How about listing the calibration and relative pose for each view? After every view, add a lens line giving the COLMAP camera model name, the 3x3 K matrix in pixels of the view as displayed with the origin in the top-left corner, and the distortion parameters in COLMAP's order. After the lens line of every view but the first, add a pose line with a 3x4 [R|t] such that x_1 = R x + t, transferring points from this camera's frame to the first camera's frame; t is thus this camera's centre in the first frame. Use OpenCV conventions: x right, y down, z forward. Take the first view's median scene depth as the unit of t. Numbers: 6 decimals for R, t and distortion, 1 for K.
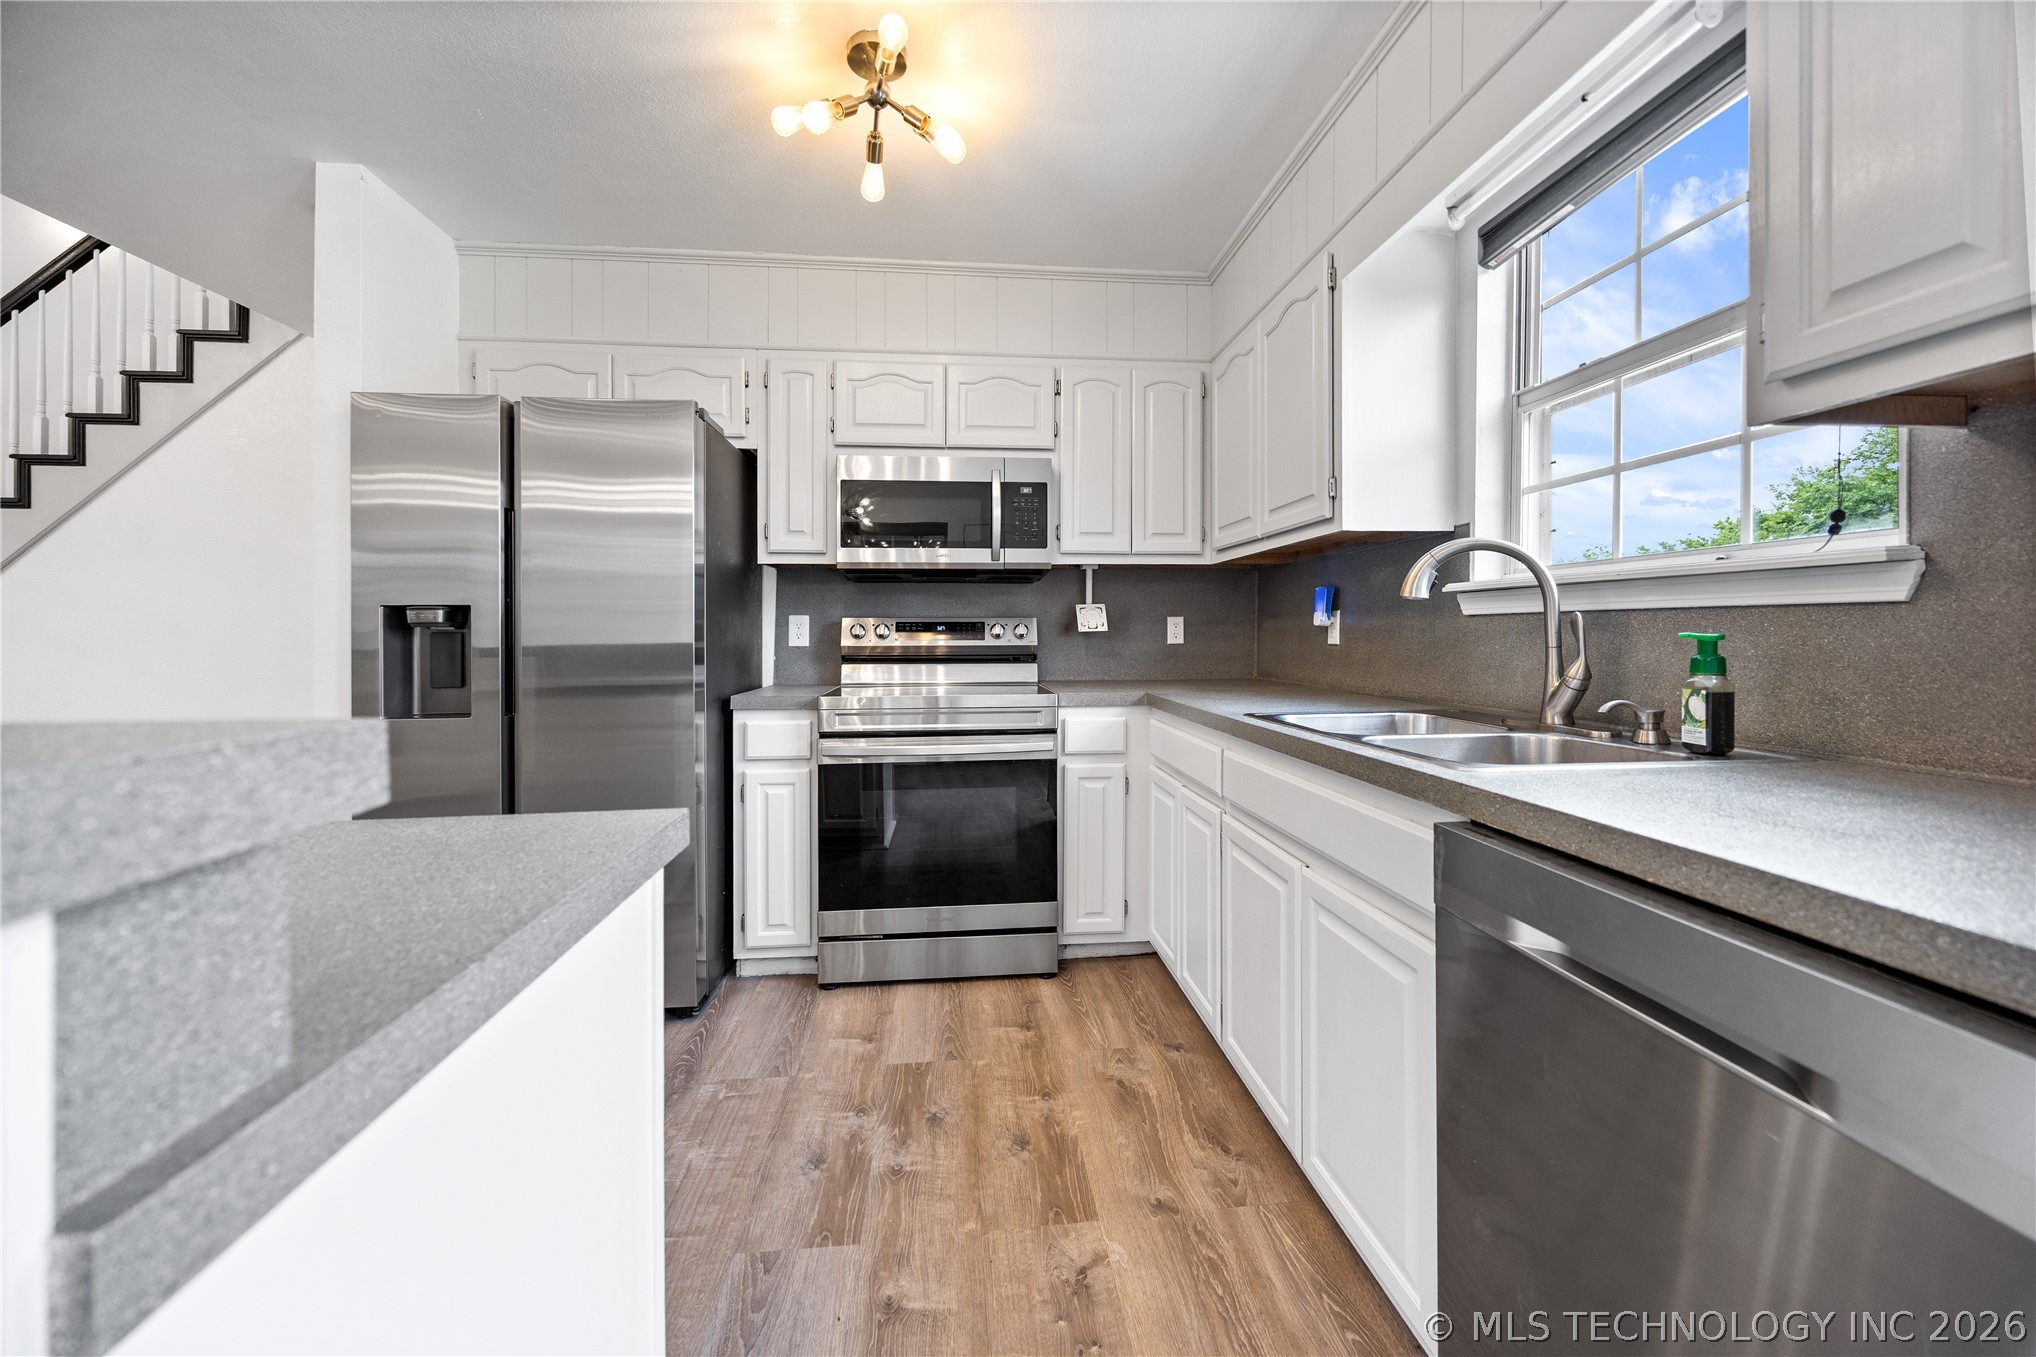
lens RADIAL K [[804.0, 0, 1028.6], [0, 804.0, 638.1], [0, 0, 1]] dist [-0.000289, -0.000911]
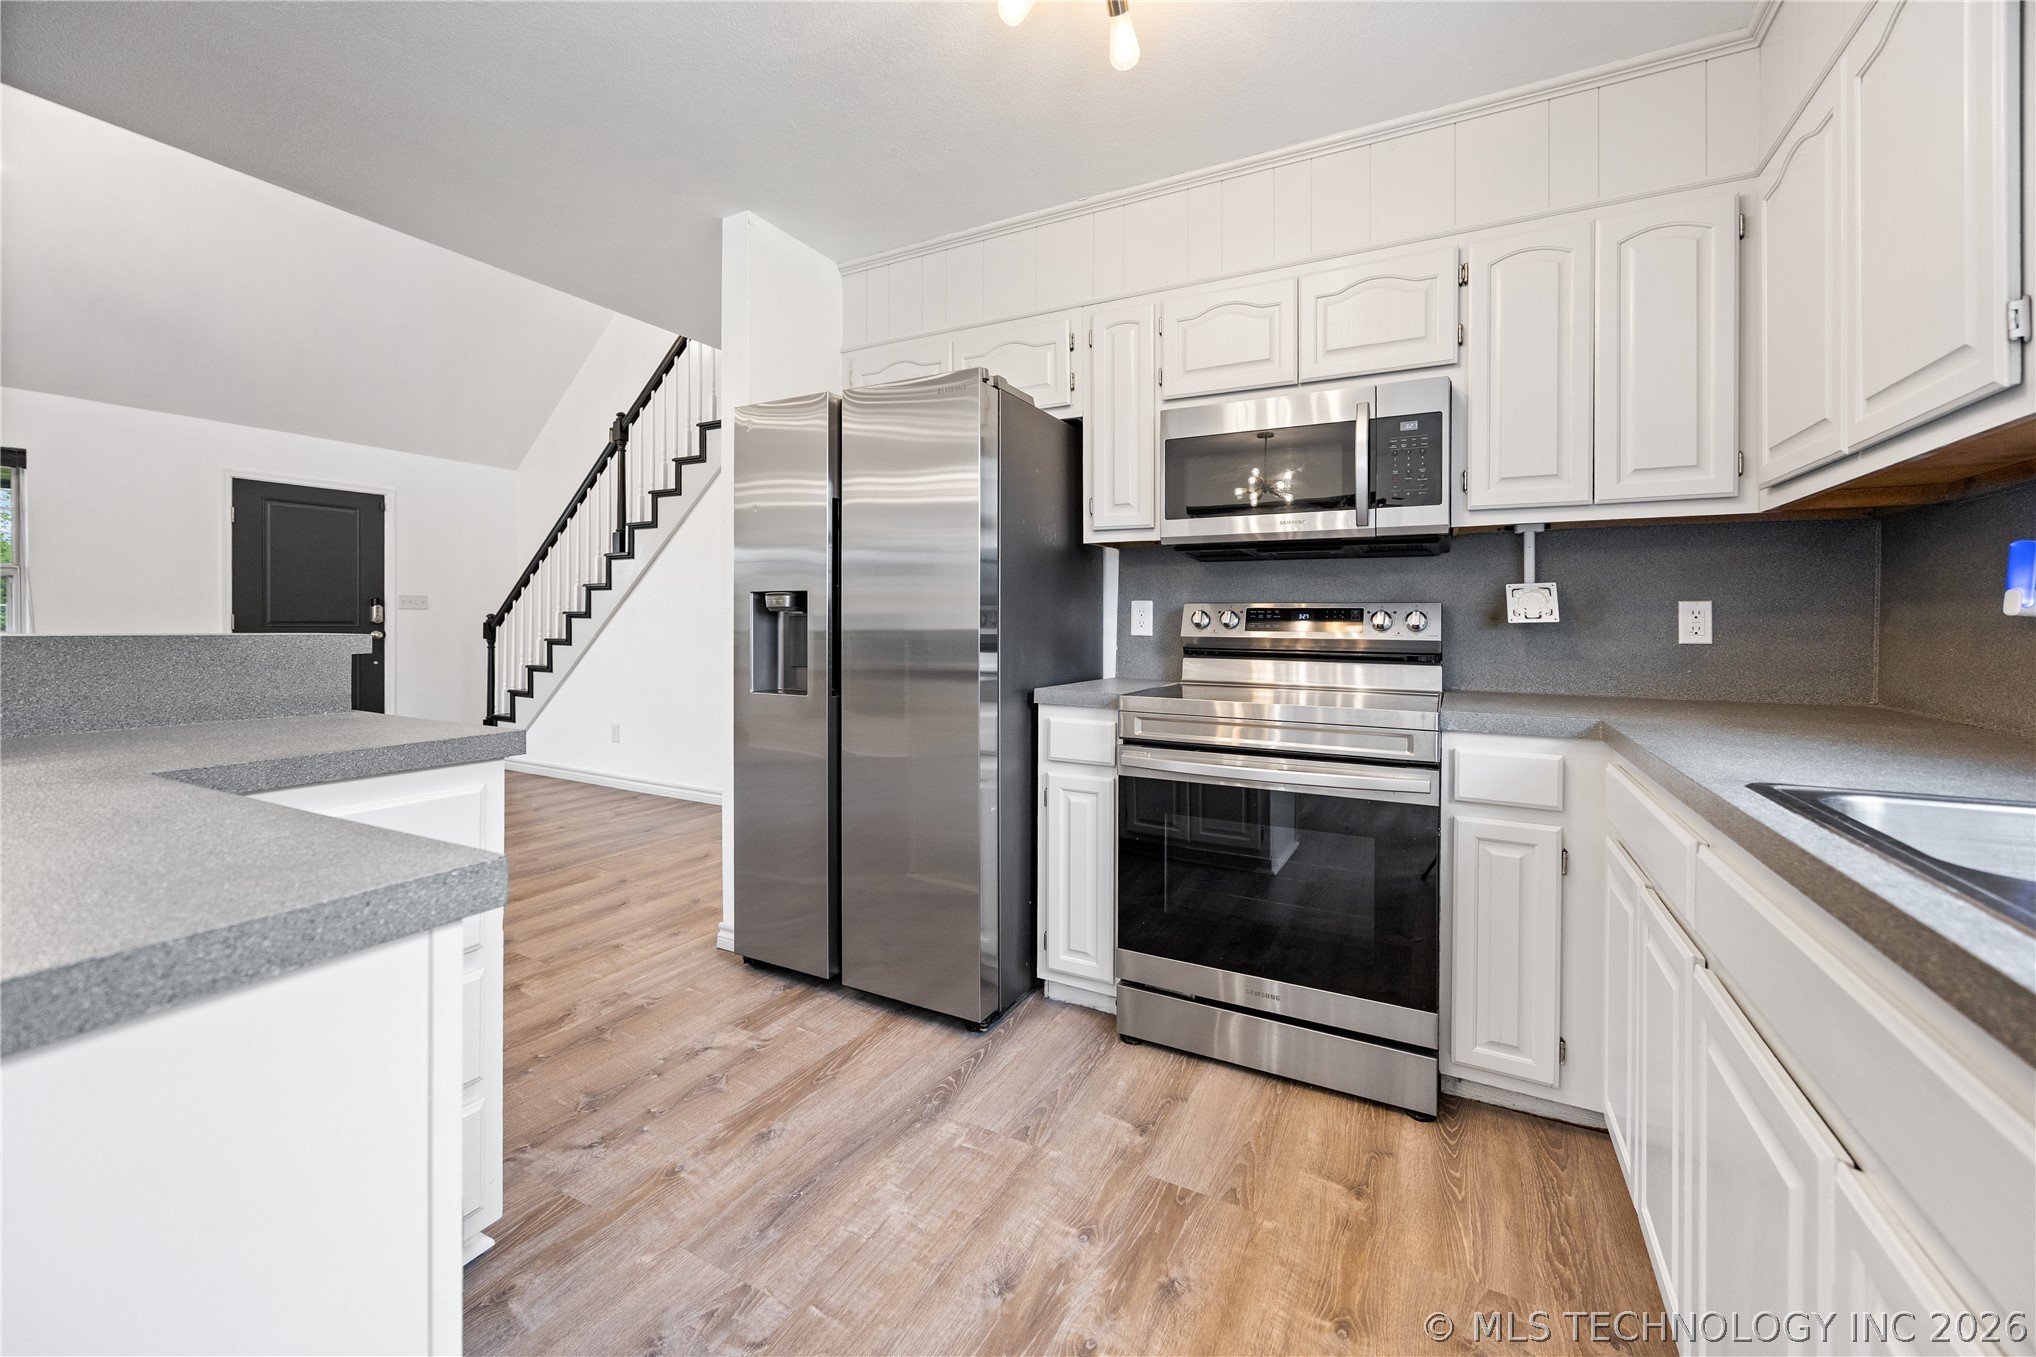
lens RADIAL K [[804.0, 0, 1025.3], [0, 804.0, 621.2], [0, 0, 1]] dist [-0.000289, -0.000911]
pose [[0.828530, 0.009969, -0.559856, 0.125491], [-0.015024, 0.999877, -0.004430, -0.000183], [0.559743, 0.012082, 0.828578, 0.227881]]
